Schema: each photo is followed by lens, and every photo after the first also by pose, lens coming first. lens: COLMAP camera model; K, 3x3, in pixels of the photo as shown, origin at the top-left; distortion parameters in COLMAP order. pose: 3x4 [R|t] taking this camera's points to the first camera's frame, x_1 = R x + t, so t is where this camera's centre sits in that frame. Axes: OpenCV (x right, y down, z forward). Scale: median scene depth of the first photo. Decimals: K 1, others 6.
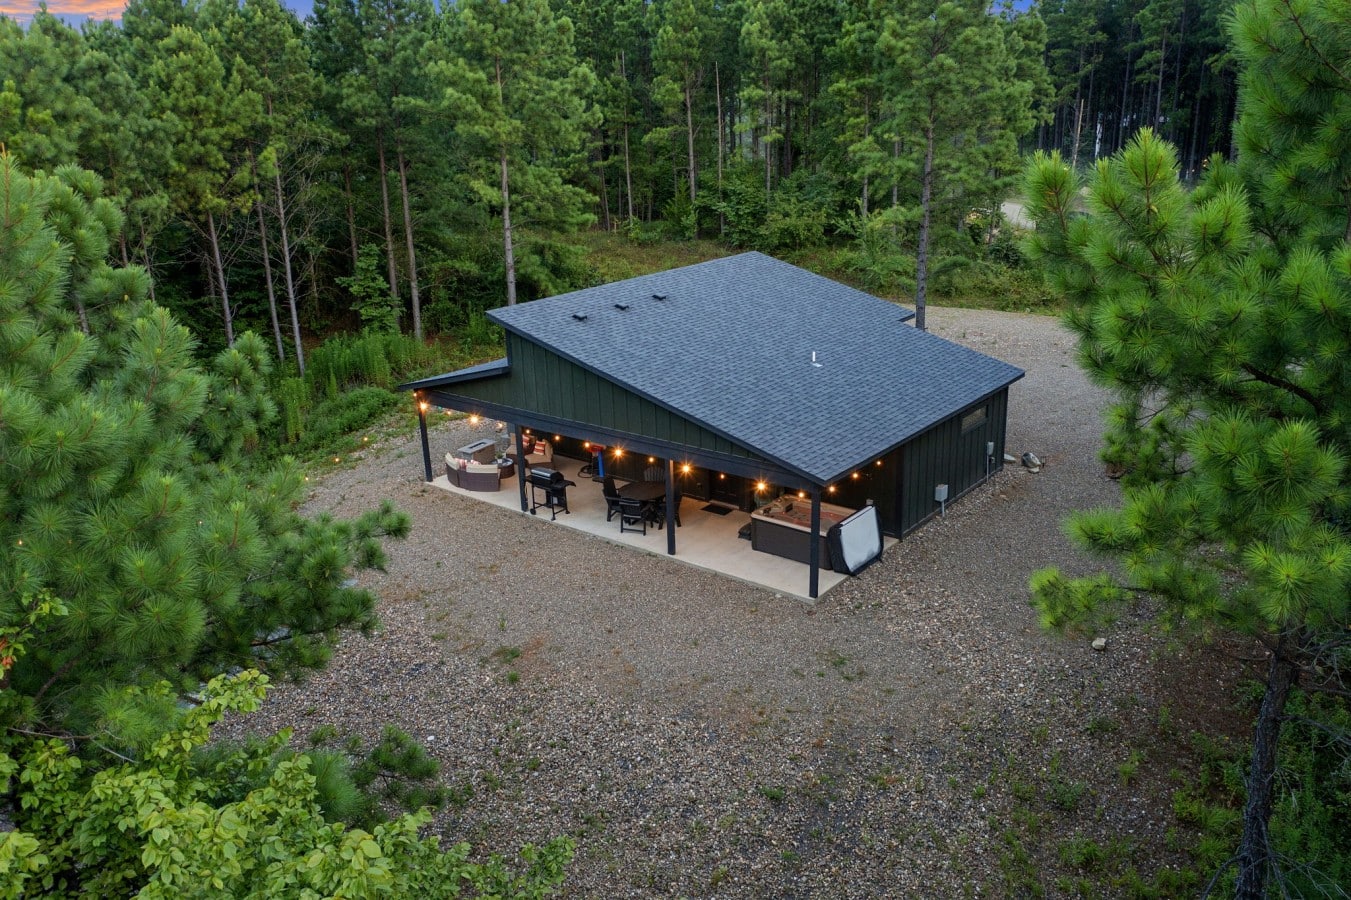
lens RADIAL K [[1077.9, 0, 670.1], [0, 1077.9, 447.9], [0, 0, 1]] dist [-0.000288, 0.003676]
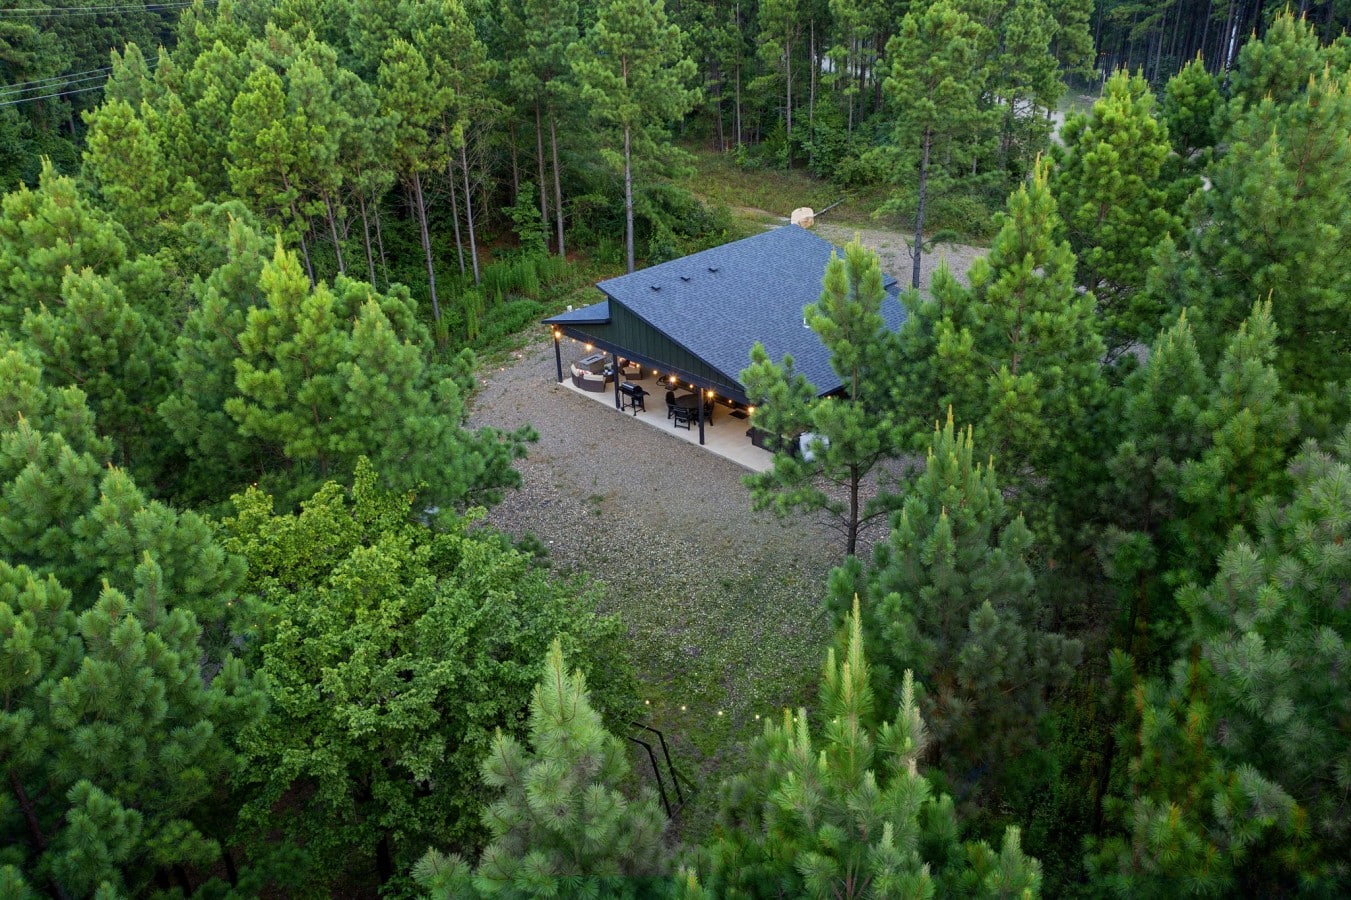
lens RADIAL K [[1077.9, 0, 670.1], [0, 1077.9, 447.9], [0, 0, 1]] dist [-0.000288, 0.003676]
pose [[0.989159, 0.062678, -0.132798, 0.115747], [-0.042319, 0.987639, 0.150925, -0.094592], [0.140616, -0.143669, 0.979585, -0.406396]]
